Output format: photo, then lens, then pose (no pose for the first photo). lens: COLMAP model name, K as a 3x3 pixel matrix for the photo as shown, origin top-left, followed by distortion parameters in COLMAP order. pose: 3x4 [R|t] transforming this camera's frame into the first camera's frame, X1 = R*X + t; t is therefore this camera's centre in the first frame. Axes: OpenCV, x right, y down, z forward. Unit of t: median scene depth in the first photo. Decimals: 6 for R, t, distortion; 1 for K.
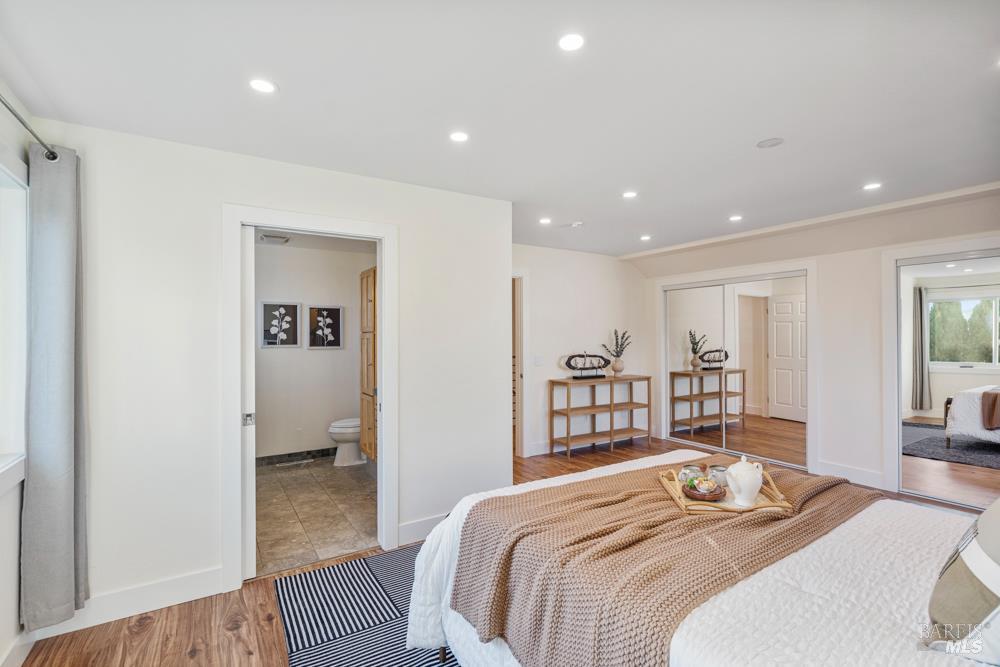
lens RADIAL K [[467.1, 0, 500.0], [0, 467.1, 333.5], [0, 0, 1]] dist [0.000908, 0.000055]
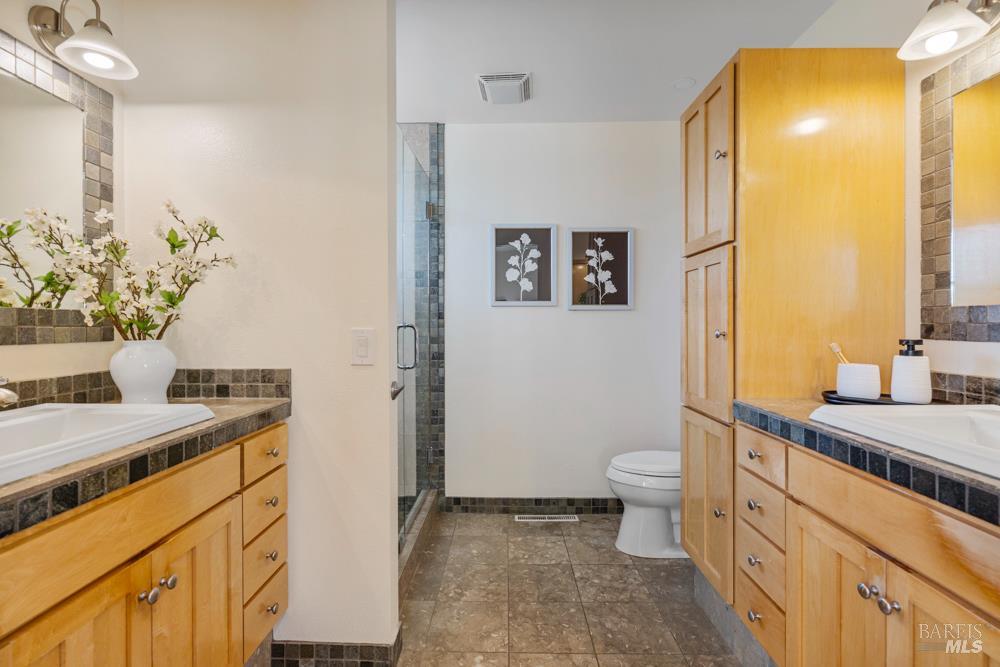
lens RADIAL K [[467.1, 0, 500.0], [0, 467.1, 333.5], [0, 0, 1]] dist [0.000908, 0.000055]
pose [[0.840890, 0.011448, -0.541085, -0.189547], [0.004261, 0.999605, 0.027770, 0.046268], [0.541190, -0.025657, 0.840509, 0.511239]]
